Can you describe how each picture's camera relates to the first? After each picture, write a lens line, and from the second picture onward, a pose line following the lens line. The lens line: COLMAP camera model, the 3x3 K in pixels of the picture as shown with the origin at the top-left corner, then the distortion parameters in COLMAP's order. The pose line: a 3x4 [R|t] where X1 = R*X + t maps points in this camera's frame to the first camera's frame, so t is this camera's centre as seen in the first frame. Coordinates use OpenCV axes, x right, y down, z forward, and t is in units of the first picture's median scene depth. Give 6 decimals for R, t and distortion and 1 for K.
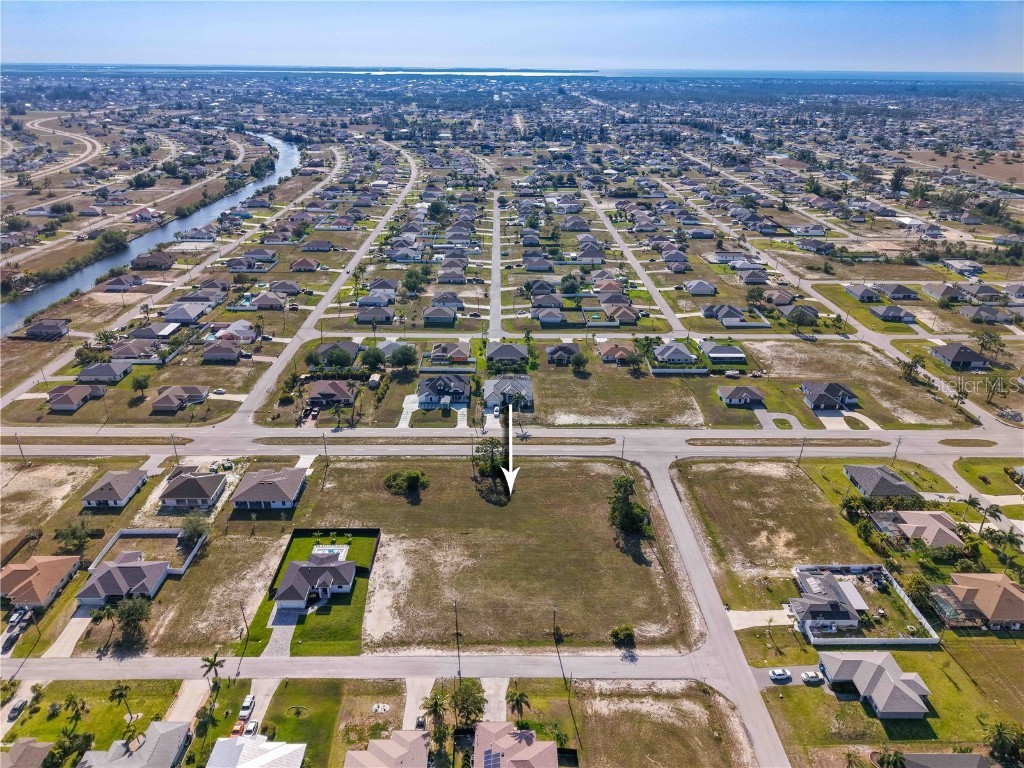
lens RADIAL K [[685.3, 0, 507.5], [0, 685.3, 383.4], [0, 0, 1]] dist [0.031969, -0.030754]
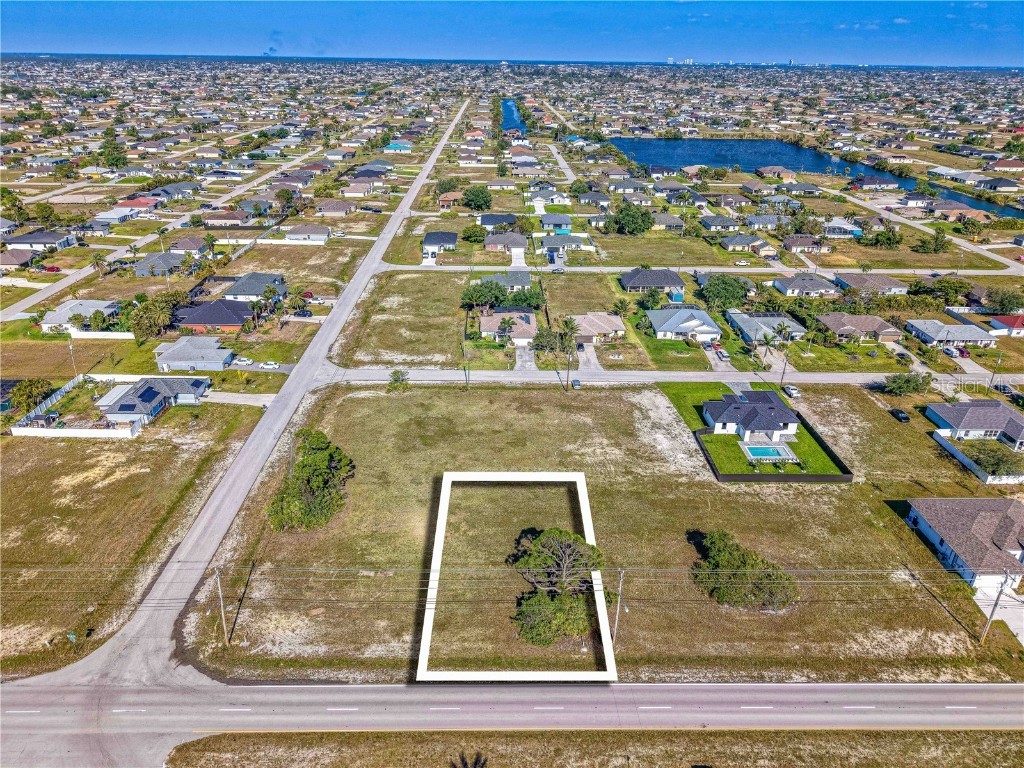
lens RADIAL K [[685.3, 0, 507.5], [0, 685.3, 383.4], [0, 0, 1]] dist [0.031969, -0.030754]
pose [[-0.999767, -0.018193, -0.011576, 0.018410], [-0.020516, 0.637168, 0.770451, -0.314188], [-0.006641, 0.770510, -0.637394, 1.289735]]
